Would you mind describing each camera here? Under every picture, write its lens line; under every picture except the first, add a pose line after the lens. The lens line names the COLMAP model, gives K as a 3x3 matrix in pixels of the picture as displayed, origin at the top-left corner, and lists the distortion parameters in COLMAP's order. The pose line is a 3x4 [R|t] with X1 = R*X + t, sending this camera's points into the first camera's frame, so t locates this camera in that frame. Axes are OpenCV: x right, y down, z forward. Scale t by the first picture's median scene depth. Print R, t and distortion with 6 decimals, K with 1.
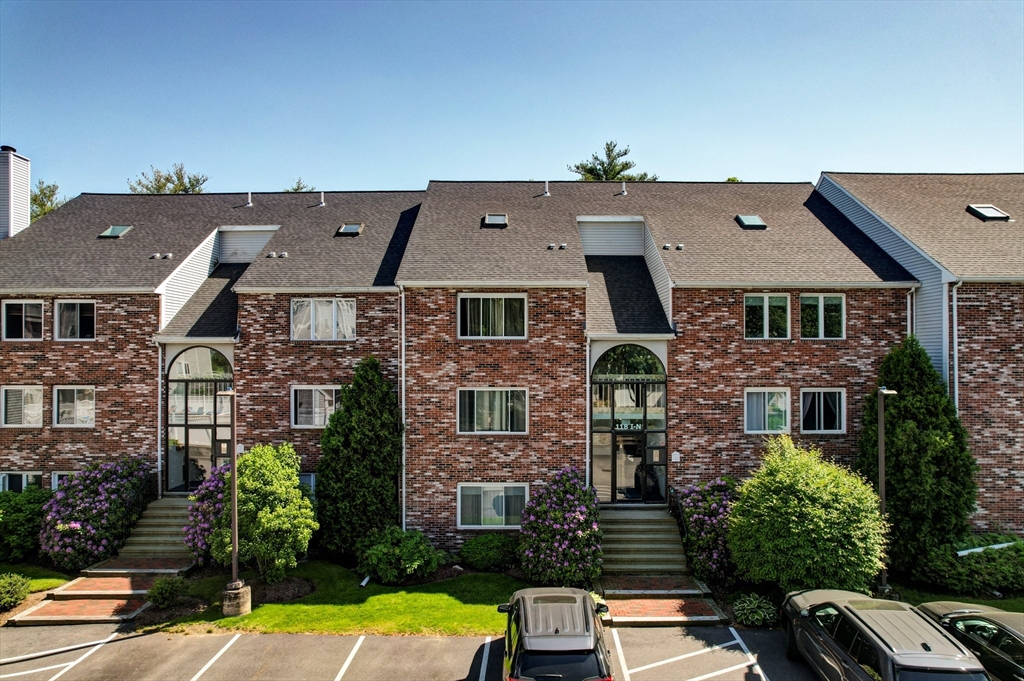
lens RADIAL K [[664.9, 0, 512.6], [0, 664.9, 340.9], [0, 0, 1]] dist [-0.058084, 0.044896]
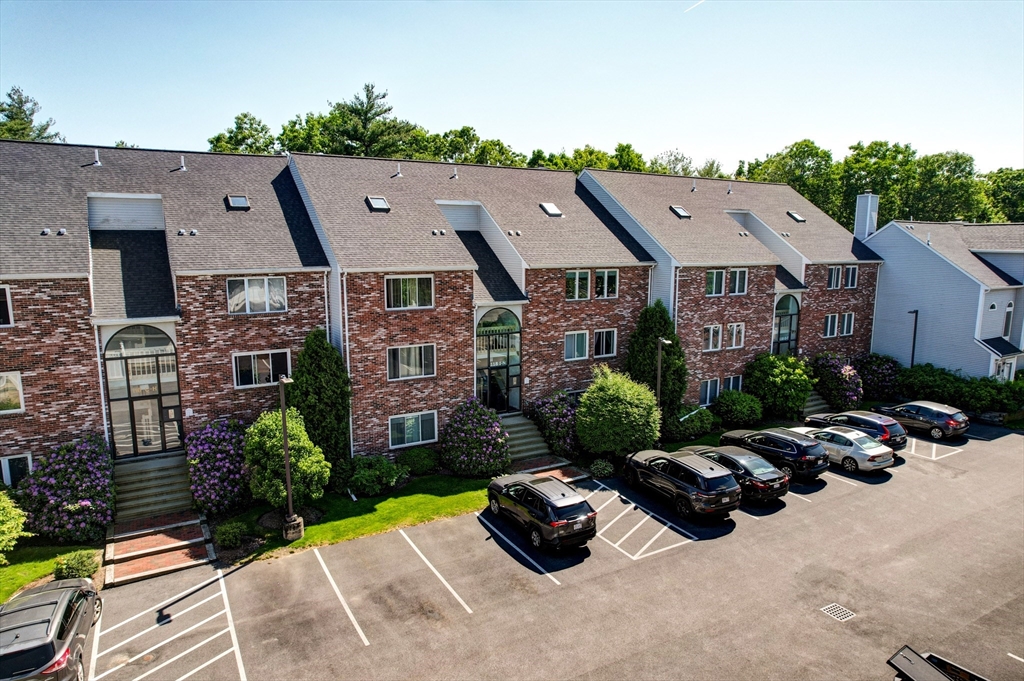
lens RADIAL K [[664.9, 0, 522.7], [0, 664.9, 344.3], [0, 0, 1]] dist [-0.058084, 0.044896]
pose [[0.852112, -0.079491, 0.517288, -0.537352], [-0.016278, 0.983894, 0.178008, -0.175925], [-0.523106, -0.160103, 0.837094, -0.250618]]
